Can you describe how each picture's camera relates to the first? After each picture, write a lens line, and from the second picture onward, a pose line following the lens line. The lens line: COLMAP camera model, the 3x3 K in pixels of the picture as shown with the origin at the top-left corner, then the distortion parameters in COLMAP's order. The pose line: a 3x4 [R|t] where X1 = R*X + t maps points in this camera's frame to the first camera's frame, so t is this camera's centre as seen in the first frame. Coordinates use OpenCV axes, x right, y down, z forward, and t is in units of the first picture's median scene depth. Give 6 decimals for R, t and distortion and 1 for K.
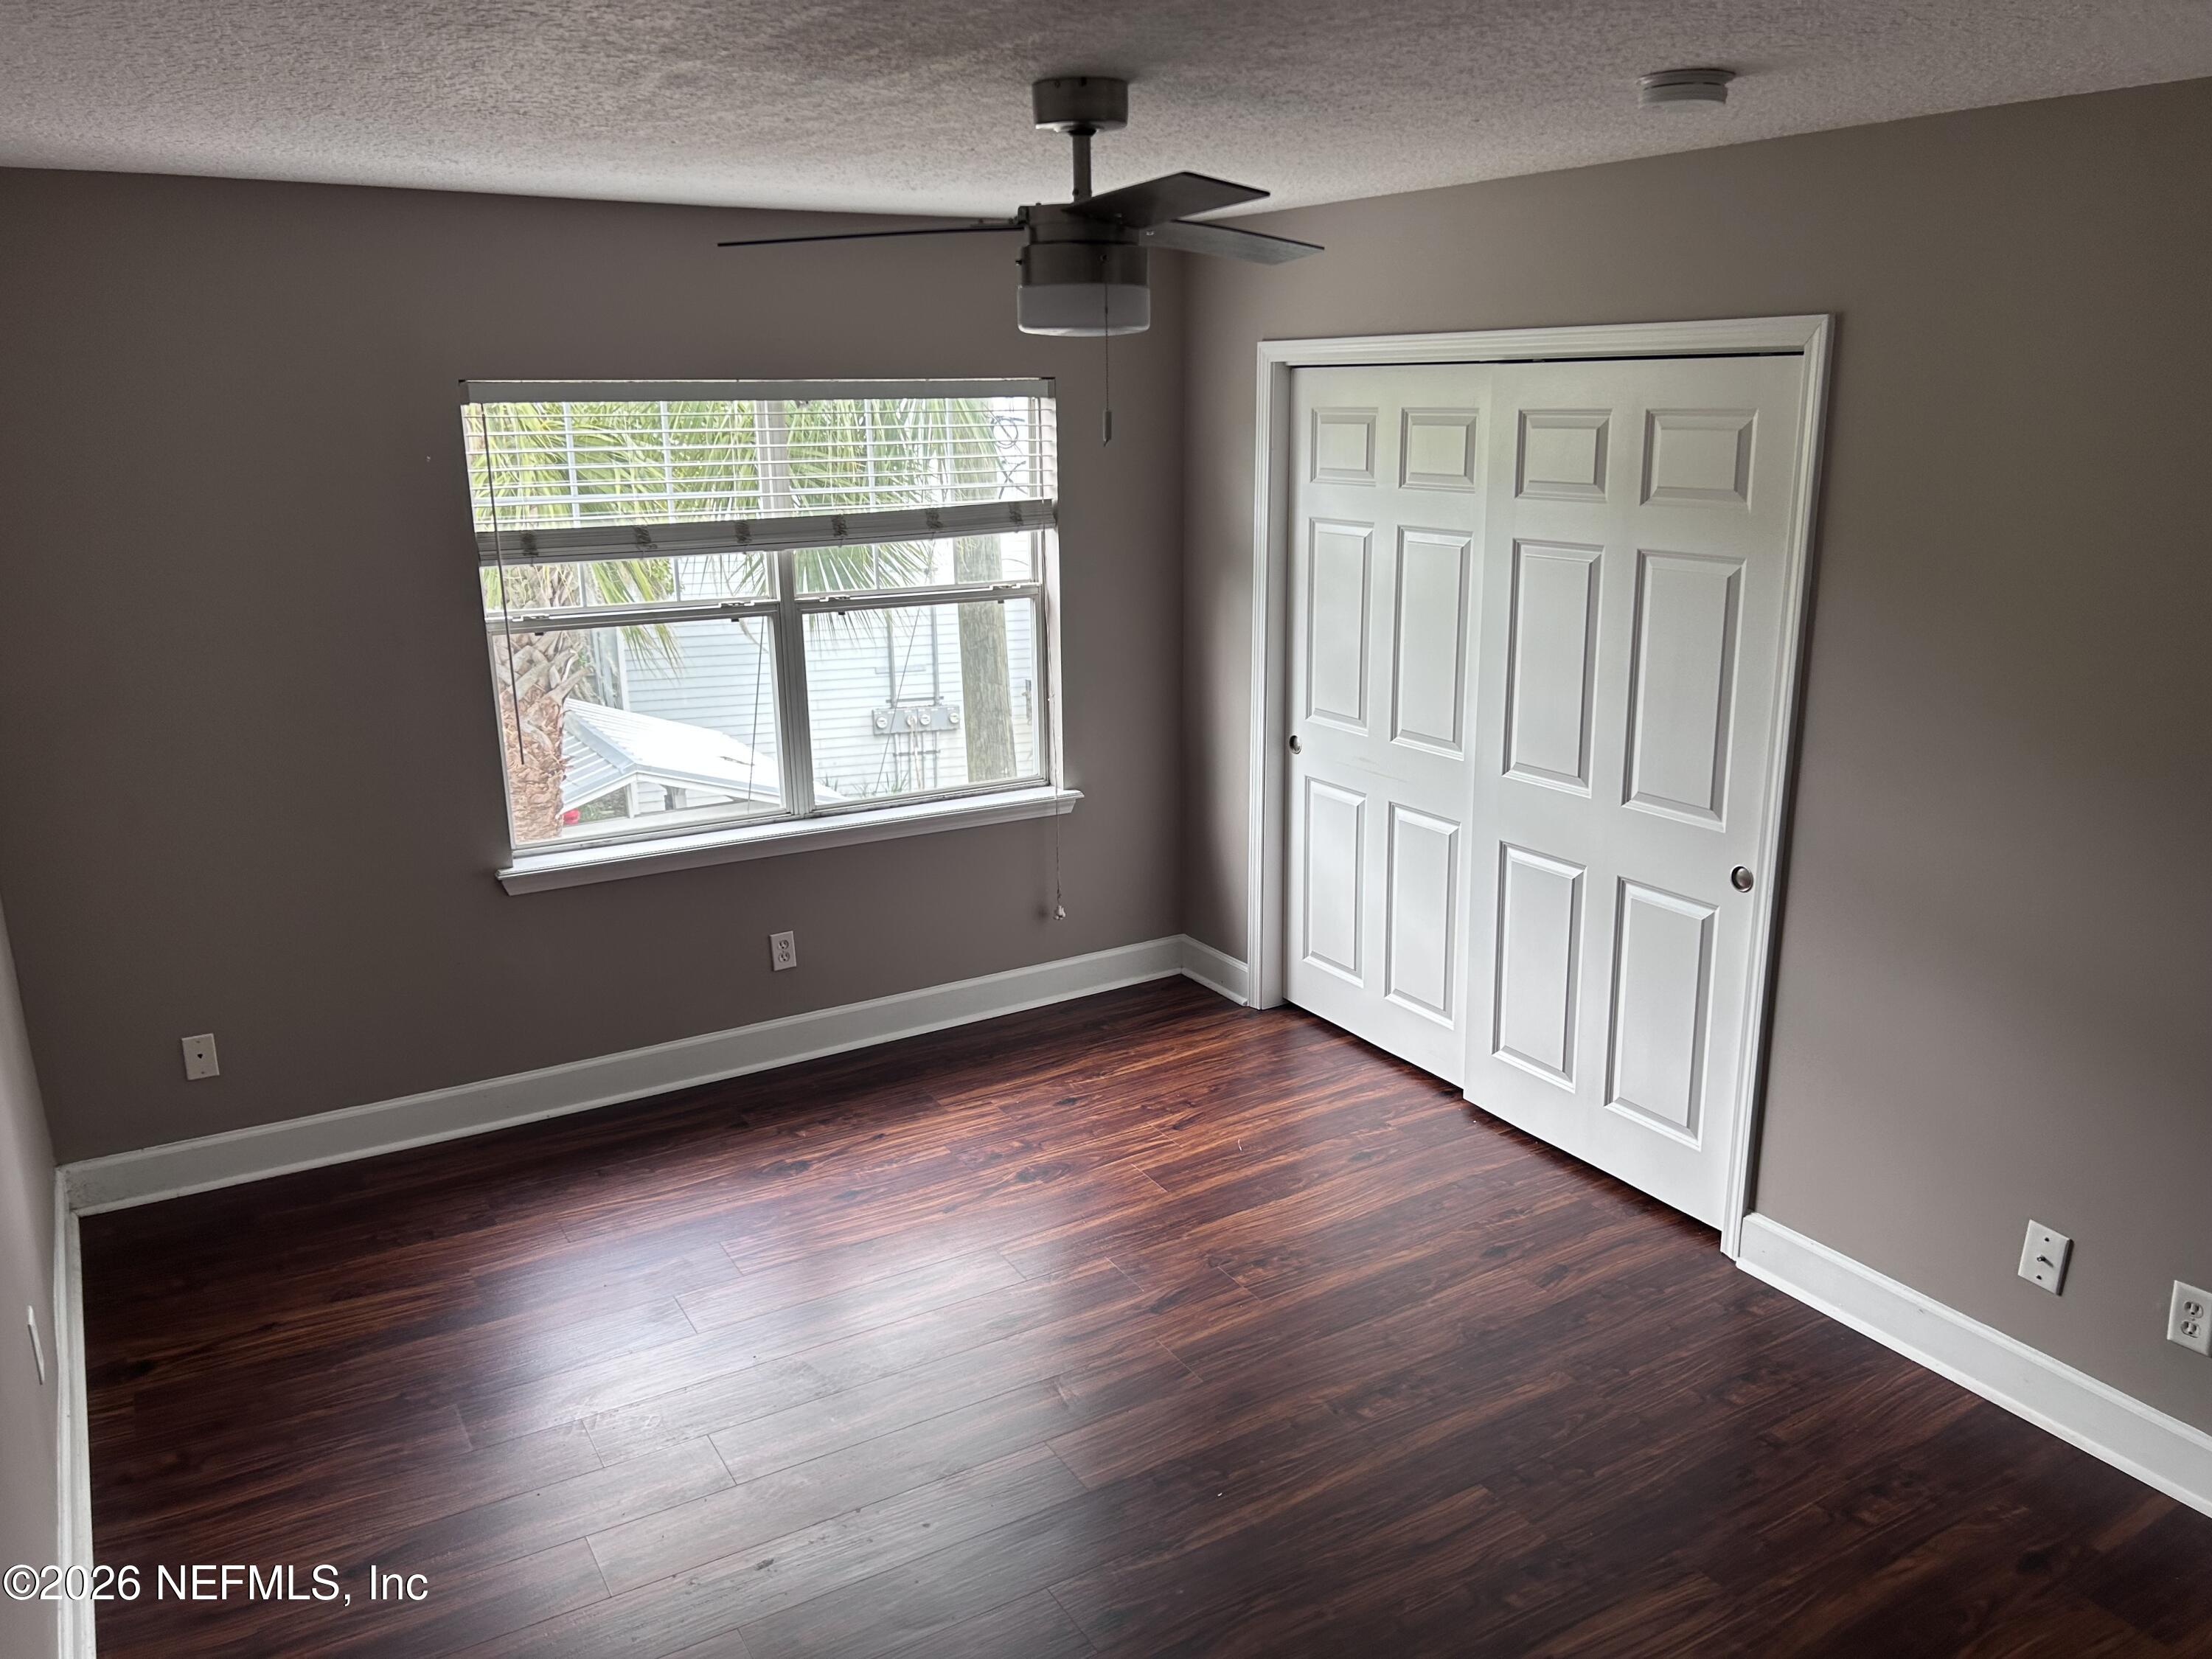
lens RADIAL K [[1705.1, 0, 1134.7], [0, 1705.1, 836.1], [0, 0, 1]] dist [0.067572, 0.000485]
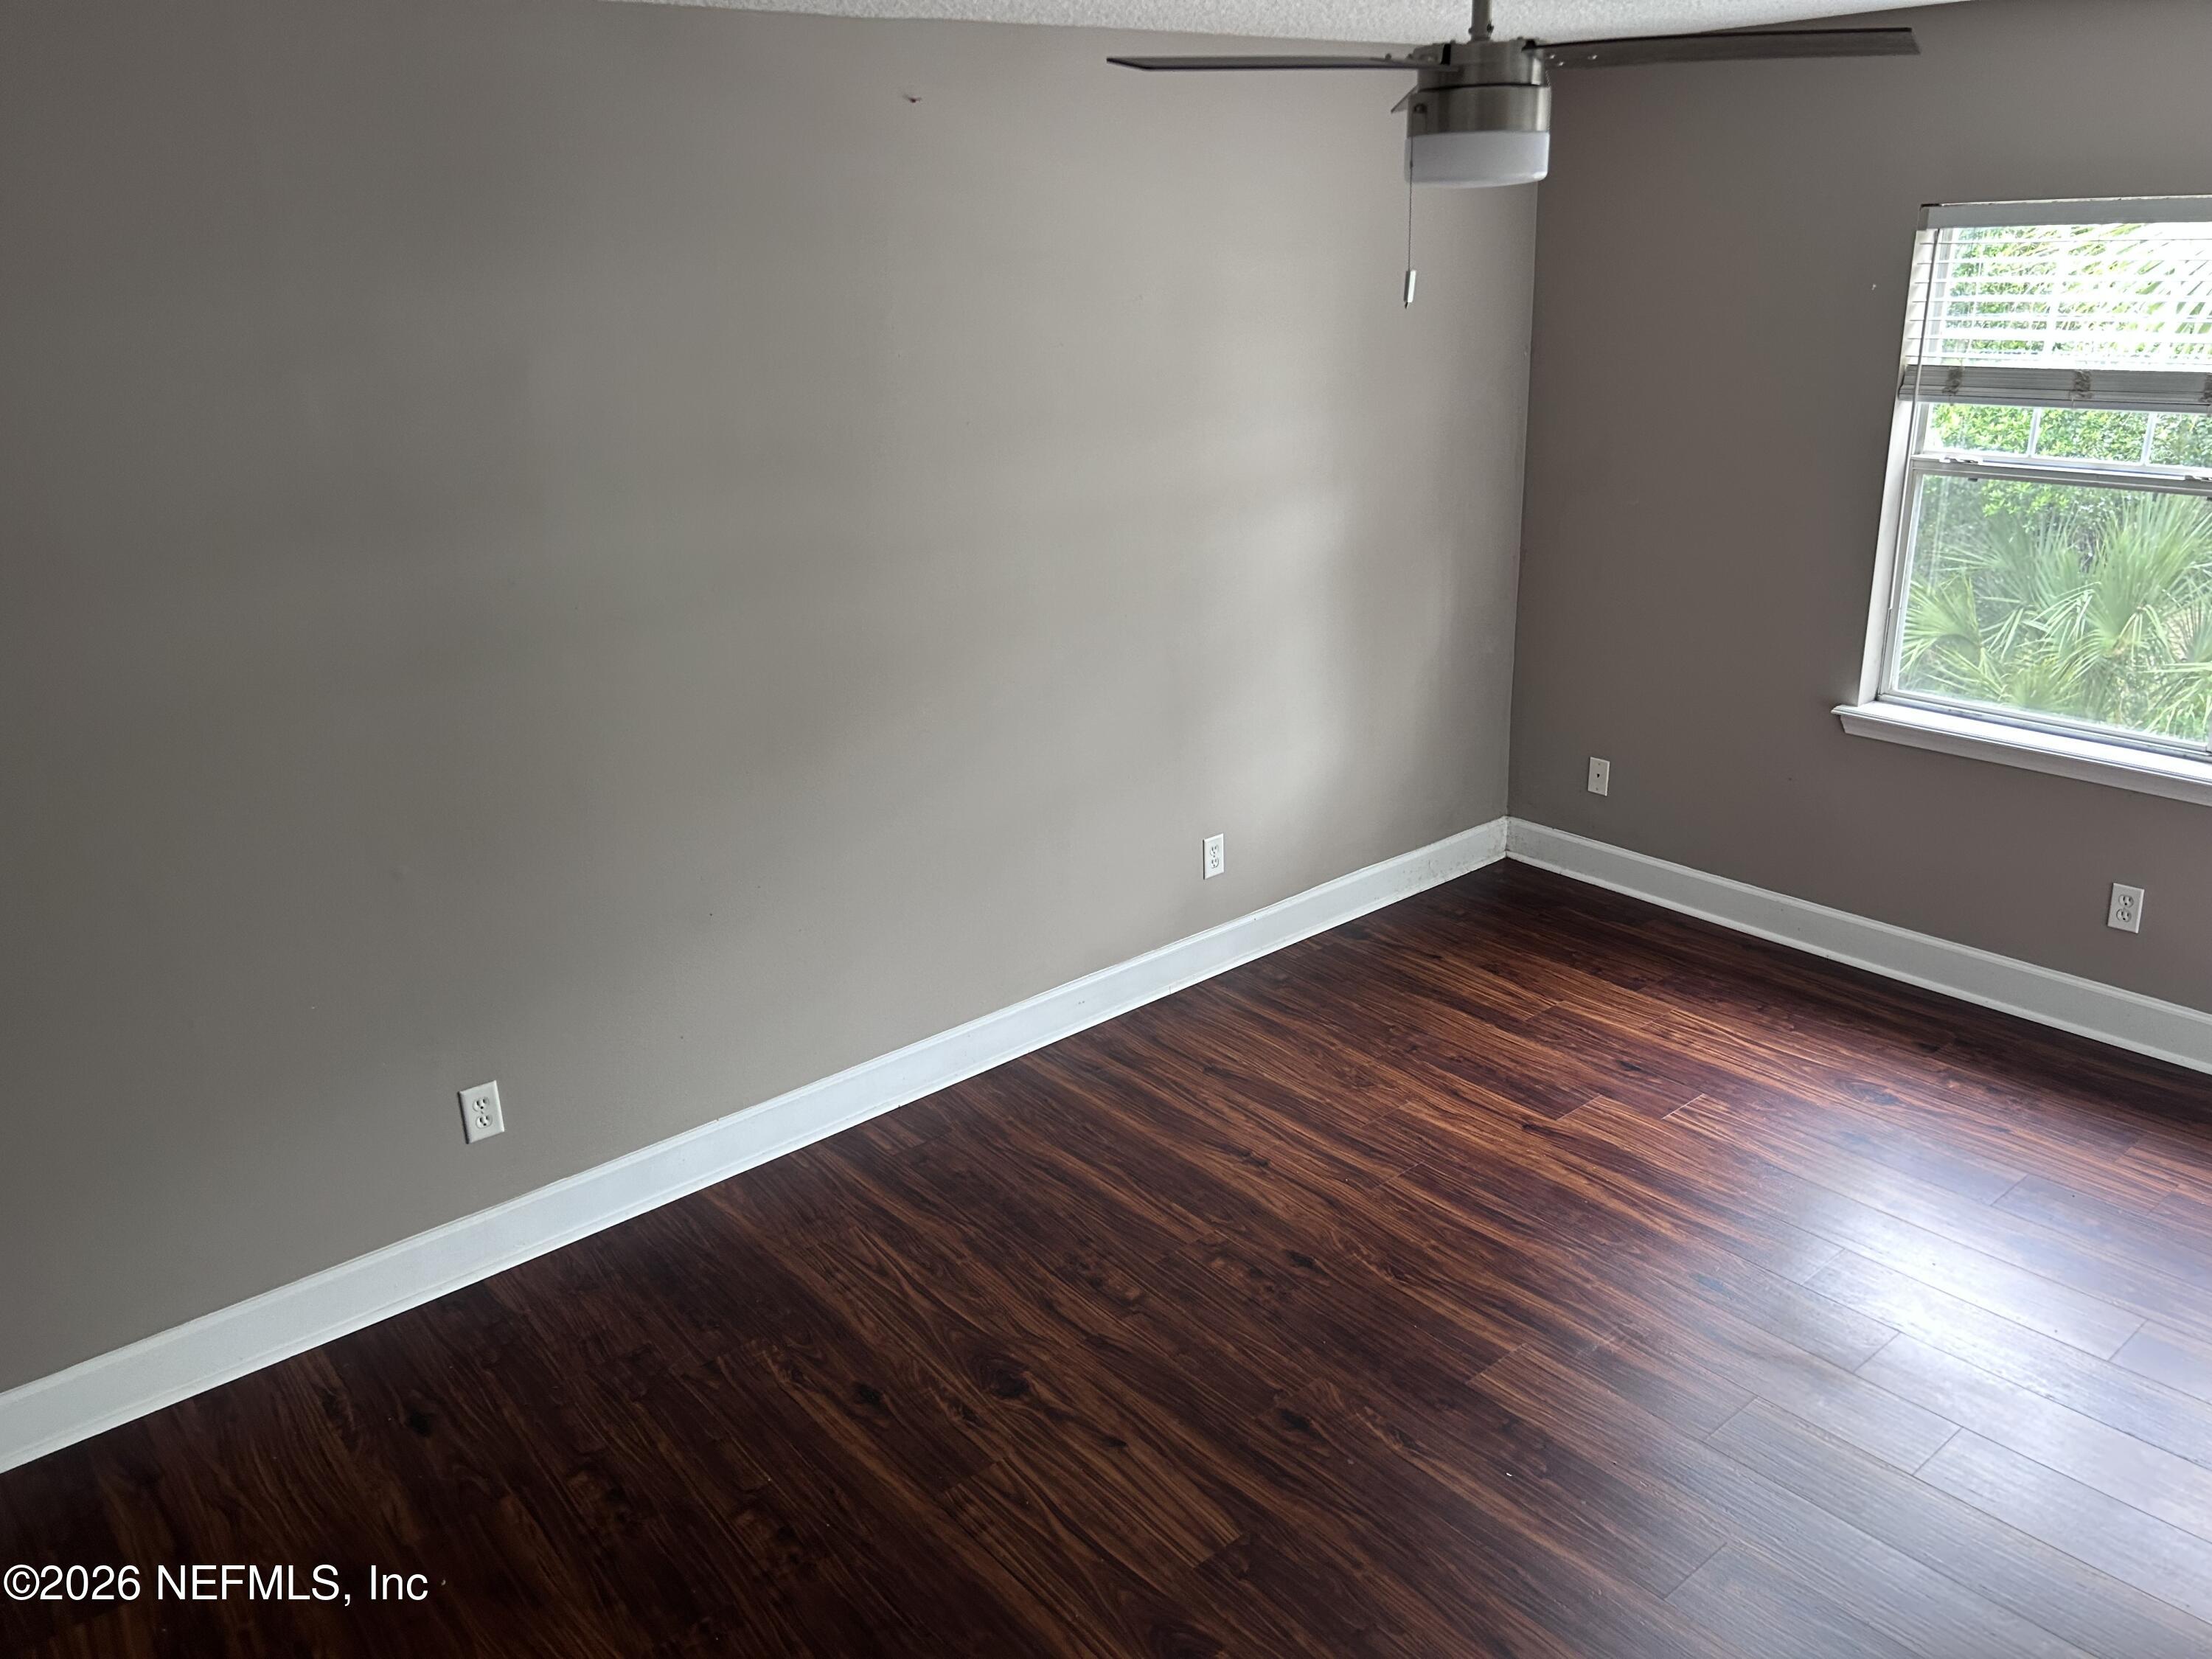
lens RADIAL K [[1705.1, 0, 1134.7], [0, 1705.1, 836.1], [0, 0, 1]] dist [0.067572, 0.000485]
pose [[0.165939, 0.334684, -0.927605, 0.510153], [-0.233449, 0.927241, 0.292791, -0.105119], [0.958105, 0.167963, 0.231997, 0.363704]]
